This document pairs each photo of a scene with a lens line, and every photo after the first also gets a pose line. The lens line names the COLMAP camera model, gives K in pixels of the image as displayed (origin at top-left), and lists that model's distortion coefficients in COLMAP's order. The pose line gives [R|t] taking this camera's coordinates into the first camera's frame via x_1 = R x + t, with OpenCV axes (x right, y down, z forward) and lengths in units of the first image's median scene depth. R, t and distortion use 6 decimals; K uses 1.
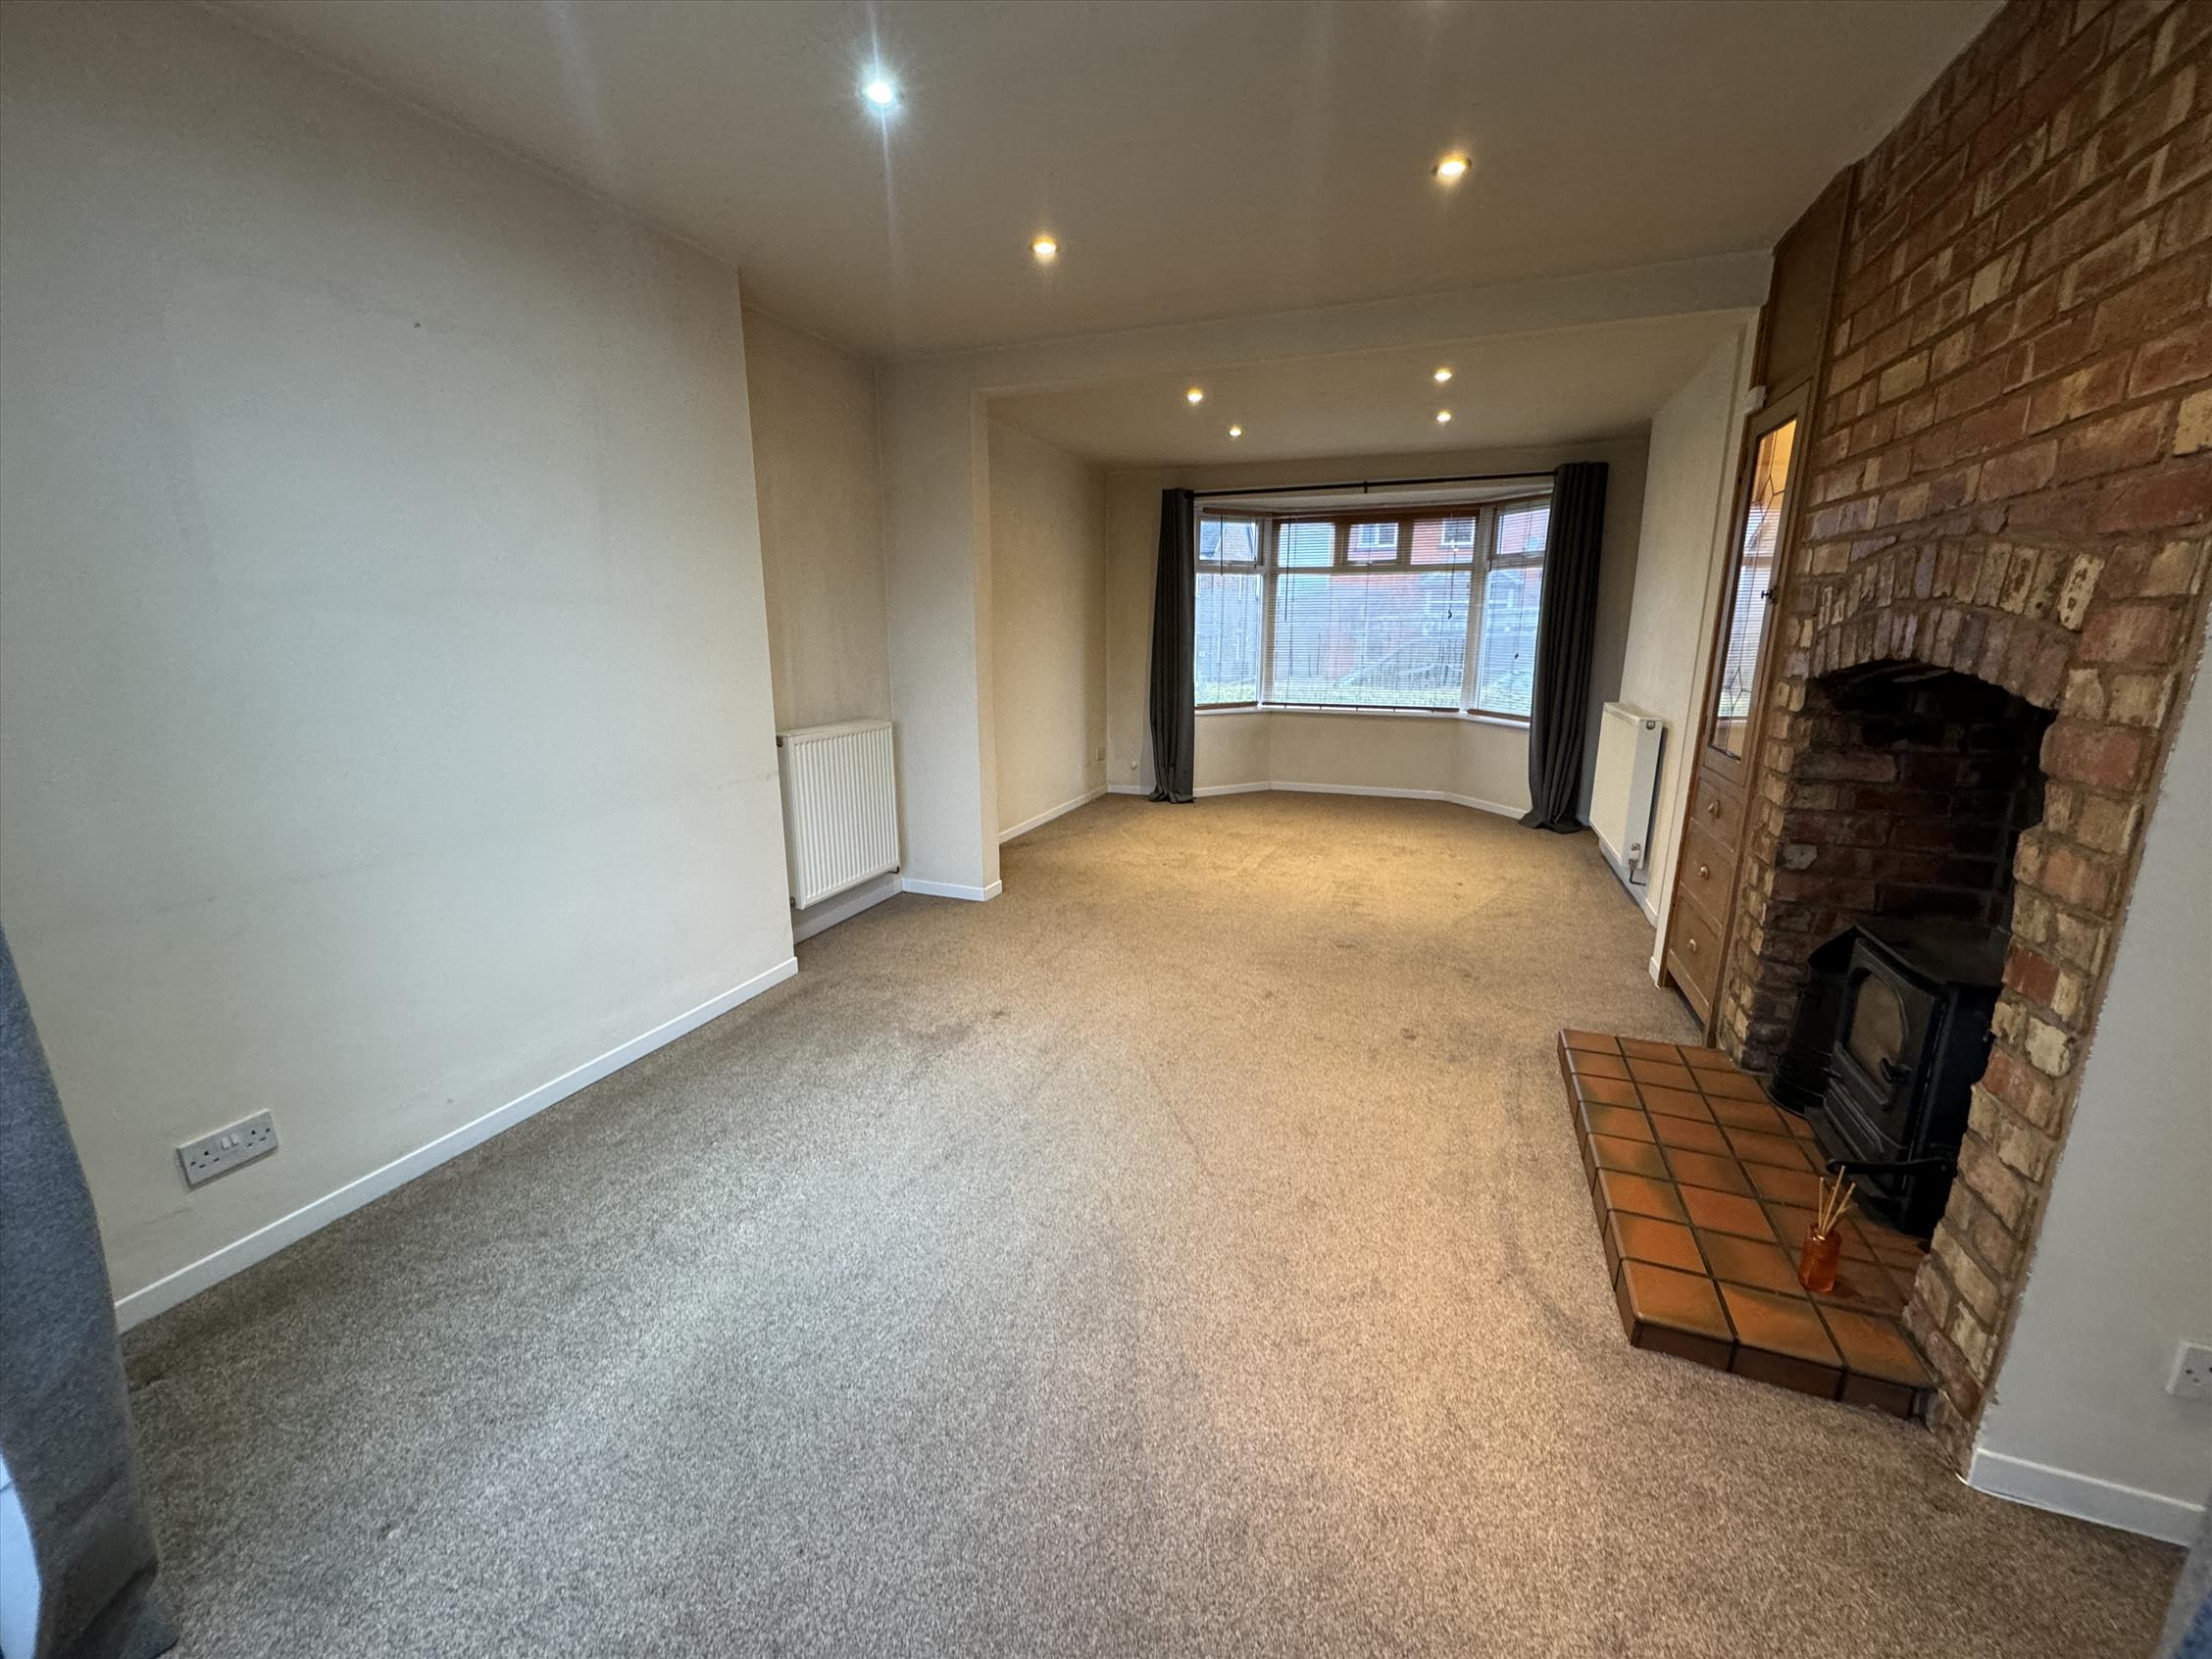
lens RADIAL K [[878.6, 0, 1103.8], [0, 878.6, 827.0], [0, 0, 1]] dist [-0.003274, -0.000046]
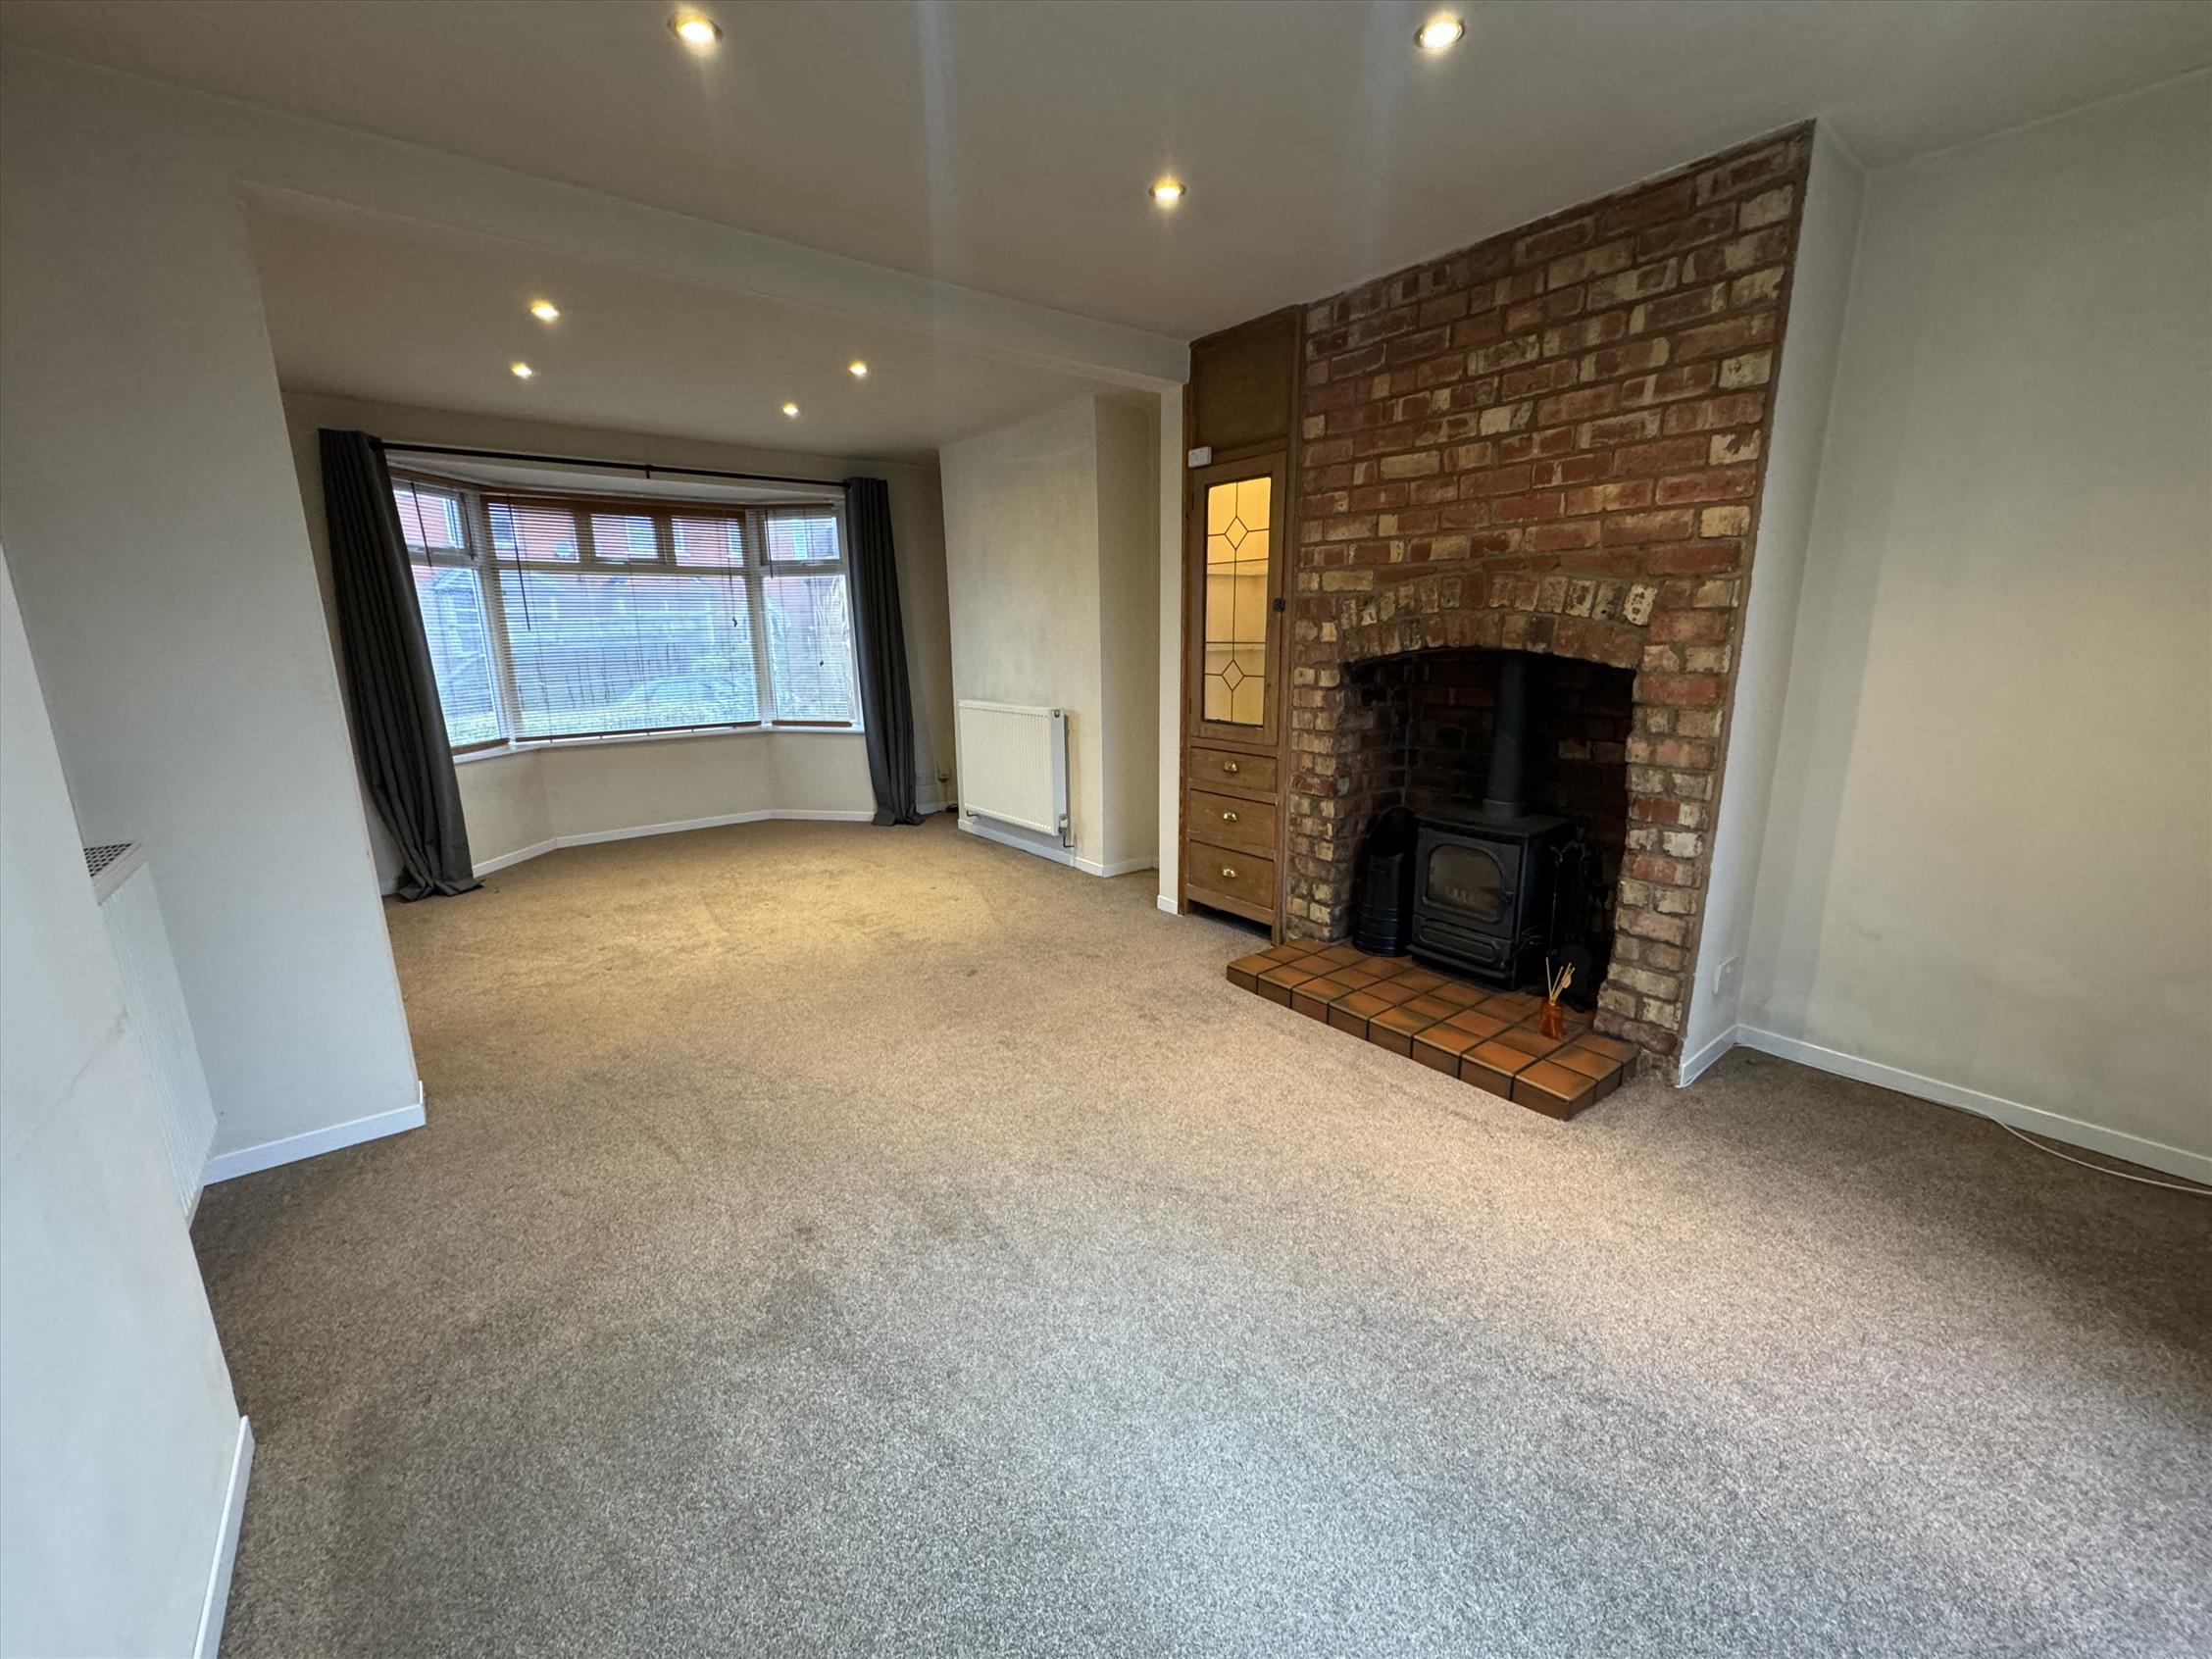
lens RADIAL K [[878.6, 0, 1103.8], [0, 878.6, 827.0], [0, 0, 1]] dist [-0.003274, -0.000046]
pose [[0.512595, -0.194577, 0.836293, -0.622705], [0.203689, 0.973738, 0.101707, -0.126830], [-0.834120, 0.118209, 0.538767, 0.550963]]
